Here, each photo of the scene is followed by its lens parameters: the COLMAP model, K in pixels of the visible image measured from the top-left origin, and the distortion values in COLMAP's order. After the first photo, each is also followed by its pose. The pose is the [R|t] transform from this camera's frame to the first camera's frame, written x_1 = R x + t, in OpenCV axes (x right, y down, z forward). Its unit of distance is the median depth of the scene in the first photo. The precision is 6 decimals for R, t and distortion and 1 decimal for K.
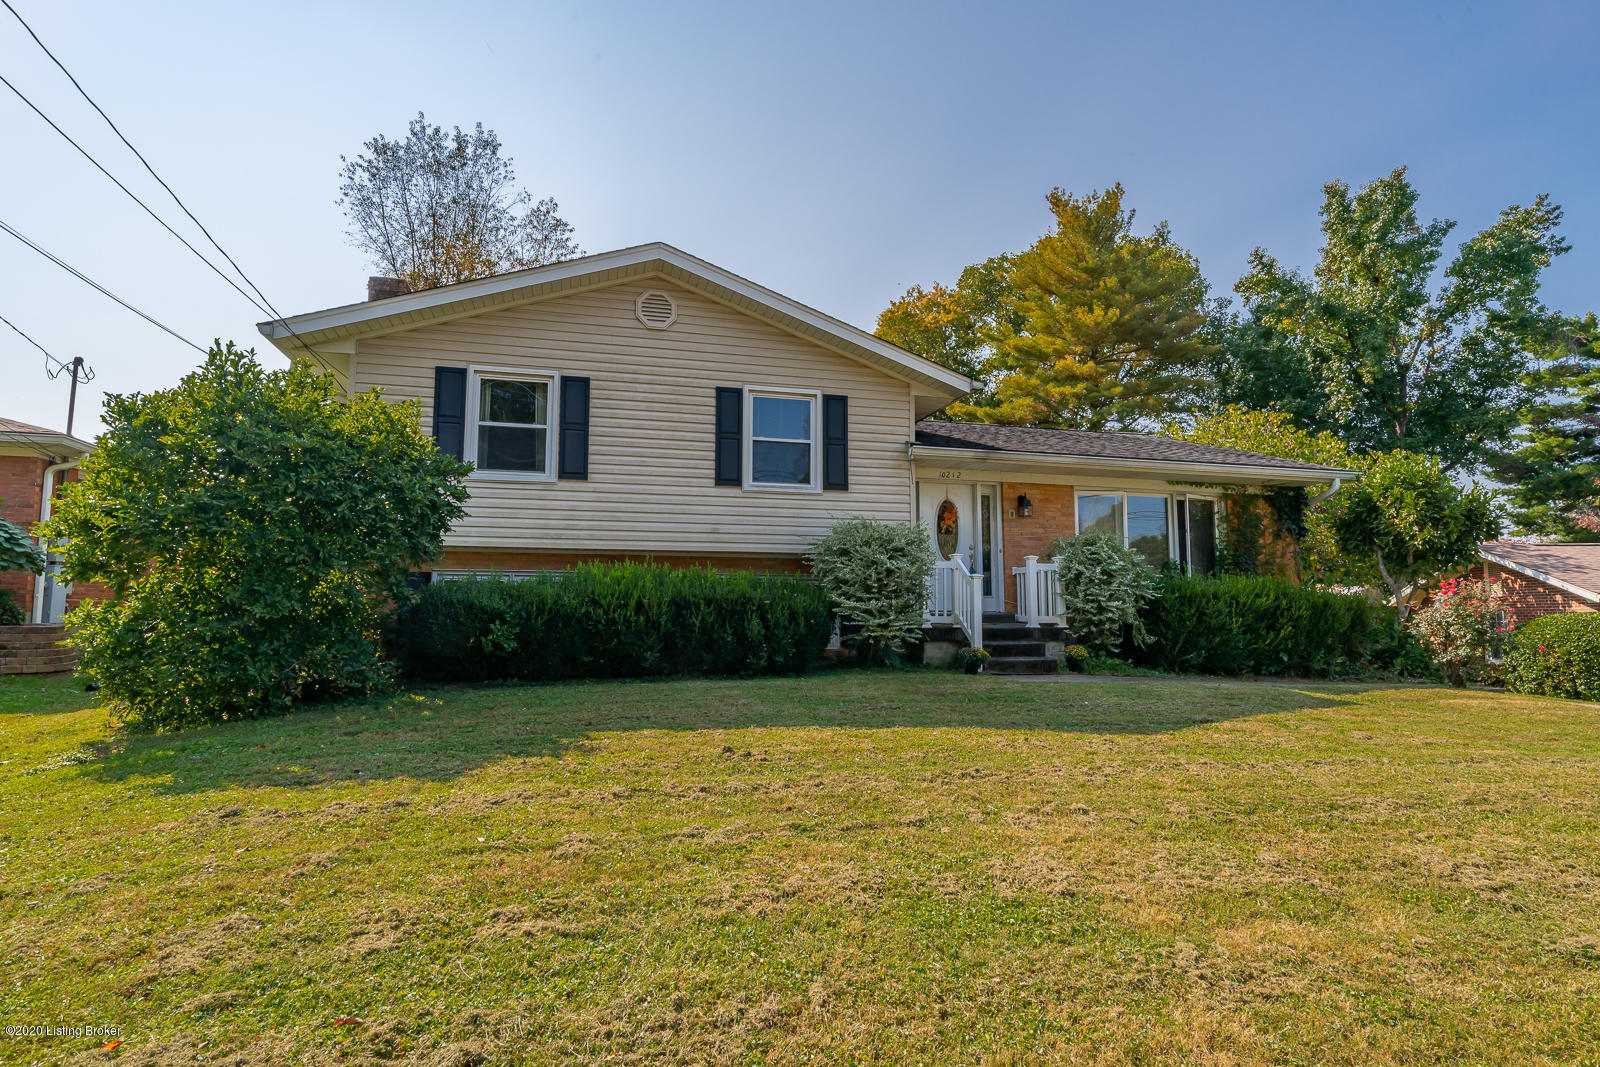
lens RADIAL K [[804.7, 0, 796.0], [0, 804.7, 532.8], [0, 0, 1]] dist [0.001097, 0.000070]
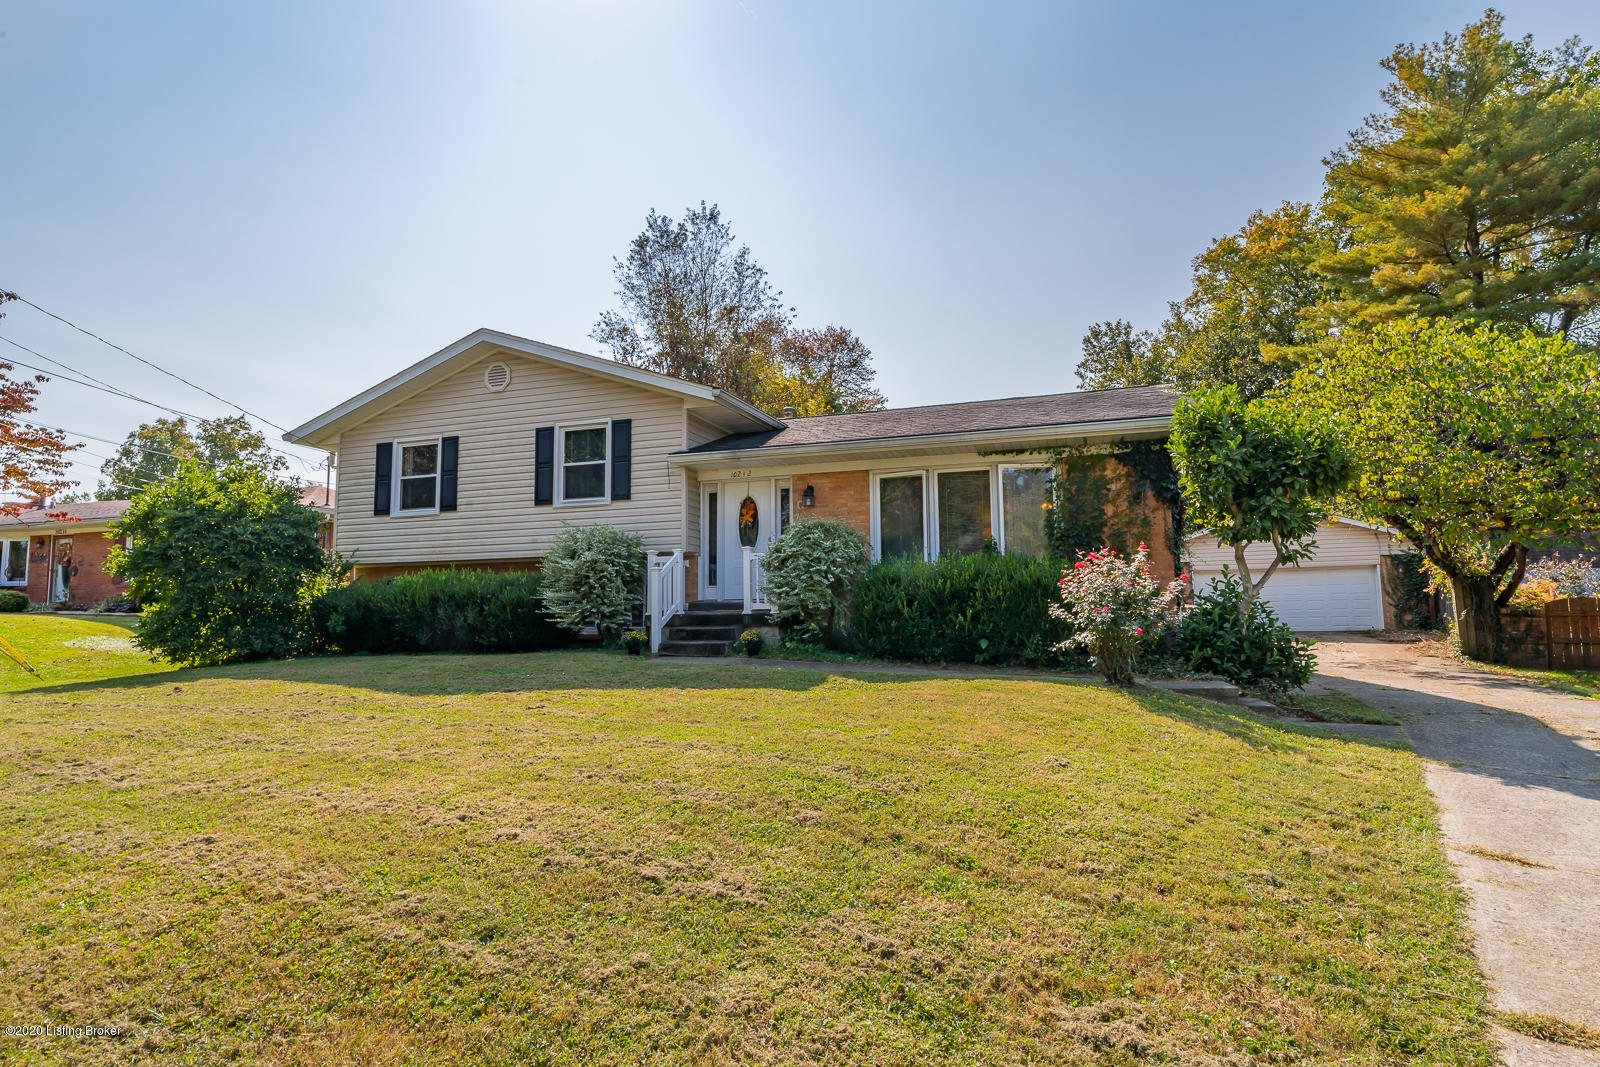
lens RADIAL K [[804.7, 0, 789.5], [0, 804.7, 535.2], [0, 0, 1]] dist [0.001097, 0.000070]
pose [[0.839464, -0.063904, -0.539644, 0.904532], [0.067855, 0.997616, -0.012582, 0.030793], [0.539162, -0.026055, 0.841799, 0.134178]]
